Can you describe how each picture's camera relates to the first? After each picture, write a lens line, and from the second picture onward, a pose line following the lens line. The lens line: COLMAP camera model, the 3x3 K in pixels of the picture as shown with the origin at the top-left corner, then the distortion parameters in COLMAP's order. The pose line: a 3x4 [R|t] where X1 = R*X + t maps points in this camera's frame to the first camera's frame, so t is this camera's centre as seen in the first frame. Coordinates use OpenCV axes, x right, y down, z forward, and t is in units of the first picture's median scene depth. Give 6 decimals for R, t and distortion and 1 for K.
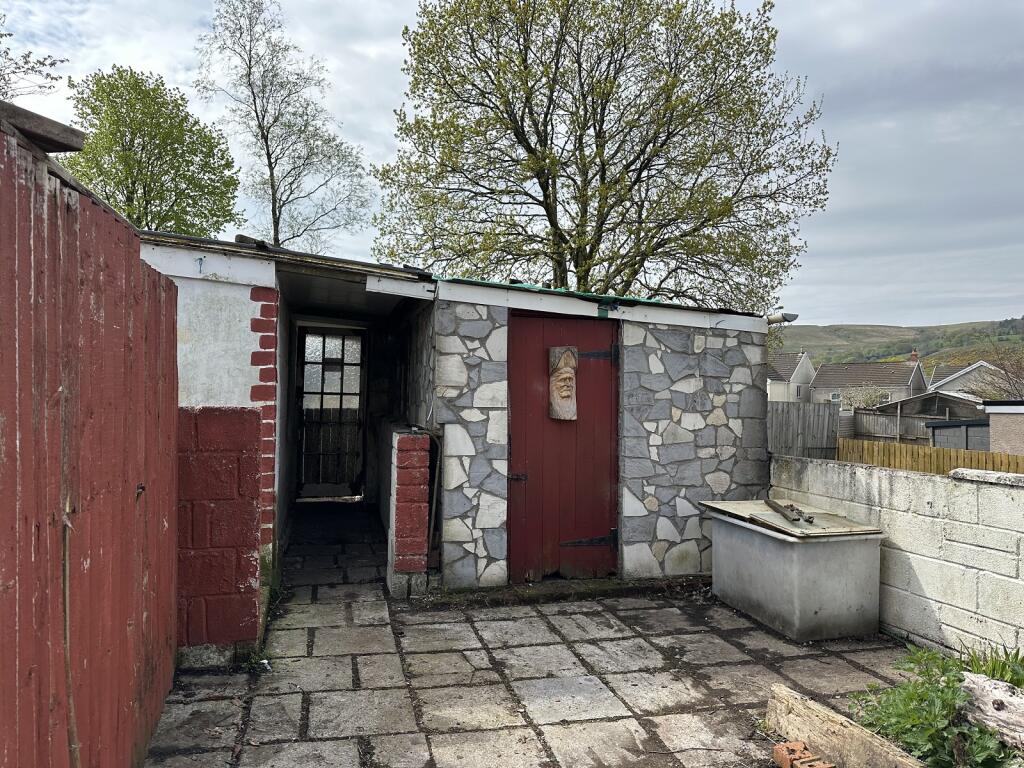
lens RADIAL K [[728.7, 0, 513.9], [0, 728.7, 410.9], [0, 0, 1]] dist [0.003220, -0.002554]
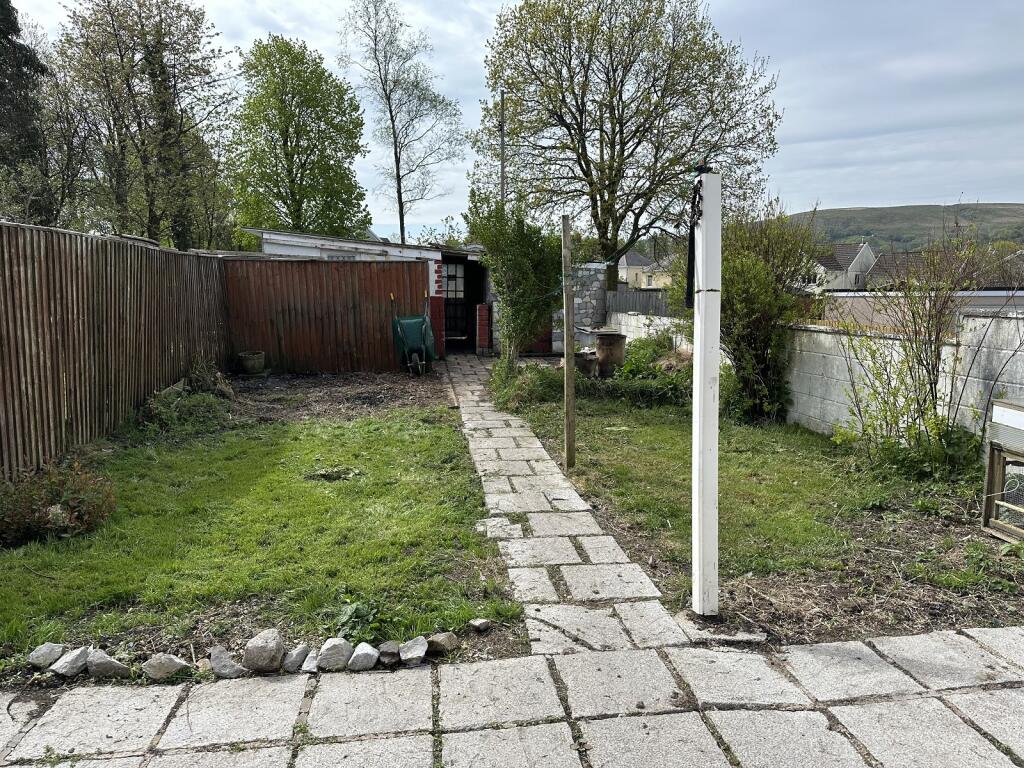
lens RADIAL K [[728.7, 0, 513.9], [0, 728.7, 410.9], [0, 0, 1]] dist [0.003220, -0.002554]
pose [[0.991683, 0.011746, -0.128167, 0.073217], [0.007384, 0.988994, 0.147773, 0.003665], [0.128492, -0.147490, 0.980682, -0.389917]]
